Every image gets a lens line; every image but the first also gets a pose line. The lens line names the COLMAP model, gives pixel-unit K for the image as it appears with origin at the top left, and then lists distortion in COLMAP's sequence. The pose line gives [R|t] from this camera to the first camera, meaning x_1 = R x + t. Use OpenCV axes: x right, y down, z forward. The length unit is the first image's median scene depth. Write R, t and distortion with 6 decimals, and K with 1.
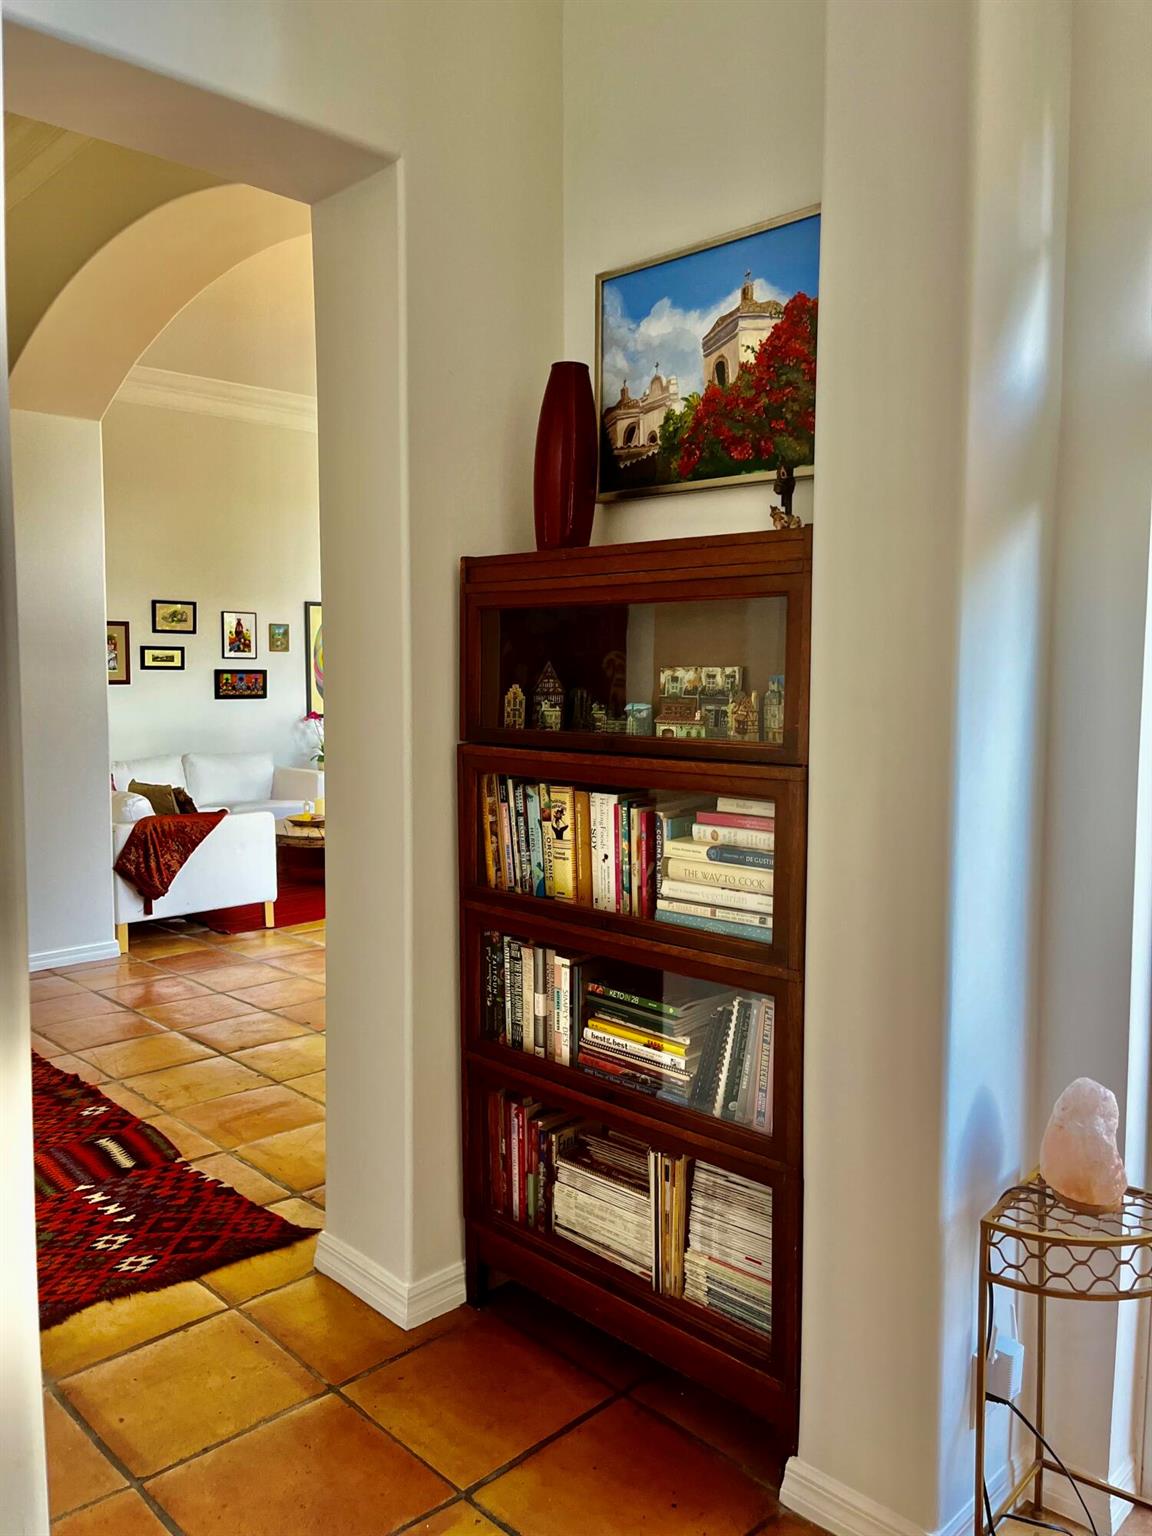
lens RADIAL K [[1167.7, 0, 577.0], [0, 1167.7, 763.1], [0, 0, 1]] dist [-0.005546, -0.007354]
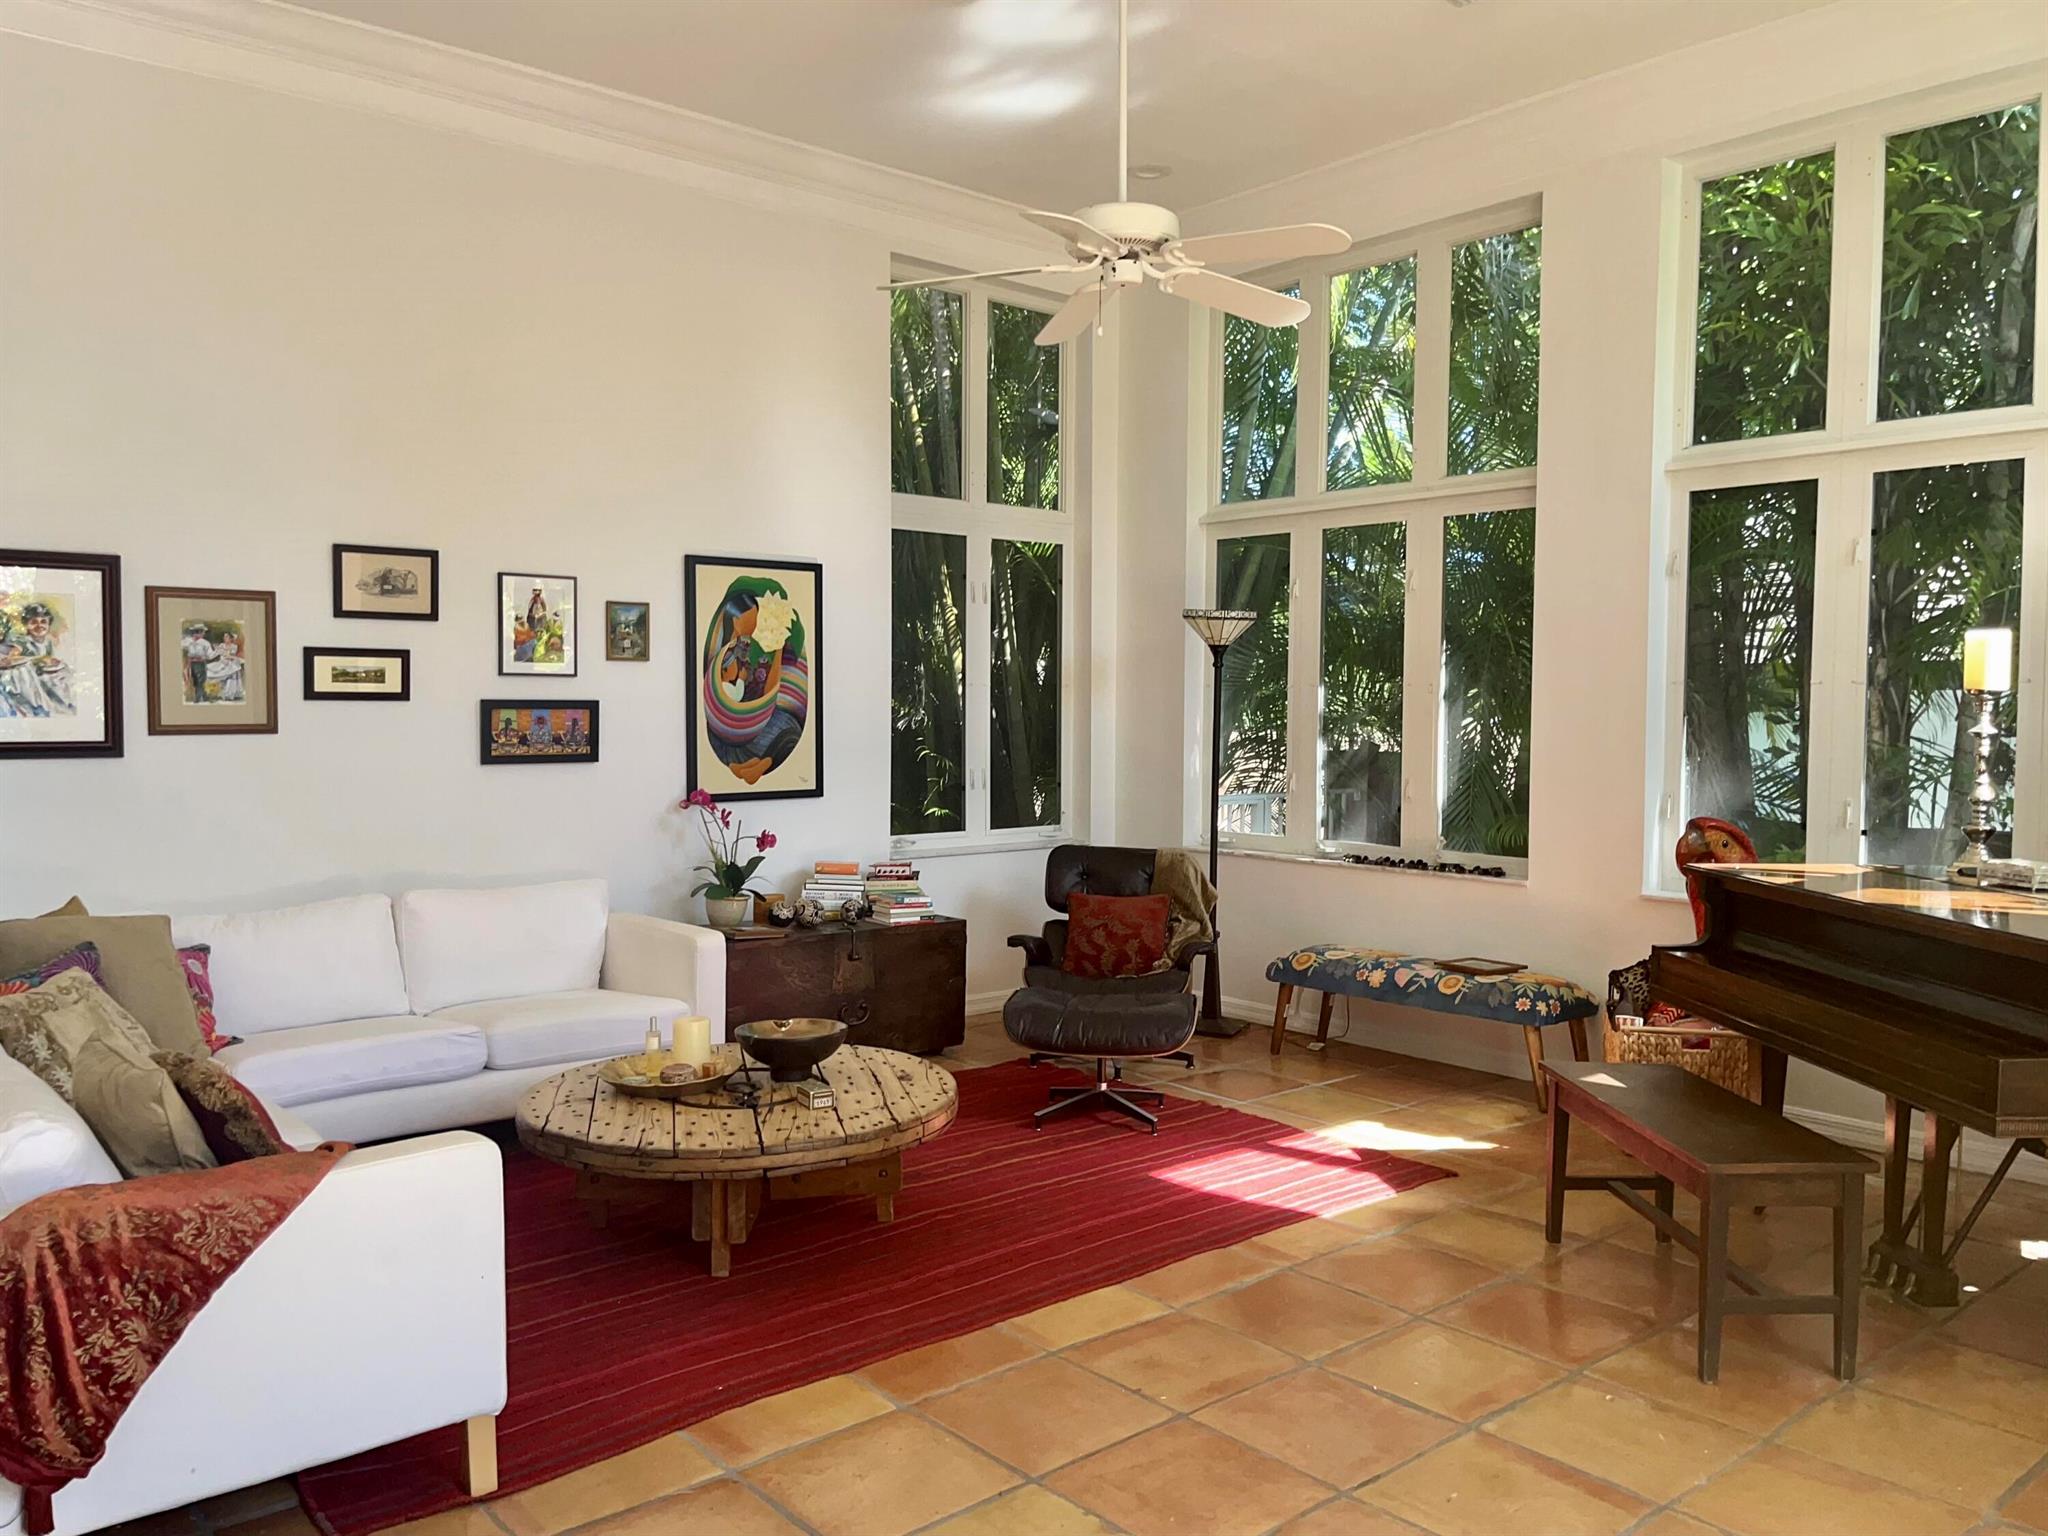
lens RADIAL K [[1557.0, 0, 1023.9], [0, 1557.0, 773.1], [0, 0, 1]] dist [-0.005546, -0.007354]
pose [[0.998064, 0.004756, -0.062007, -0.061891], [-0.006552, 0.999564, -0.028790, -0.035766], [0.061843, 0.029141, 0.997660, 0.410739]]
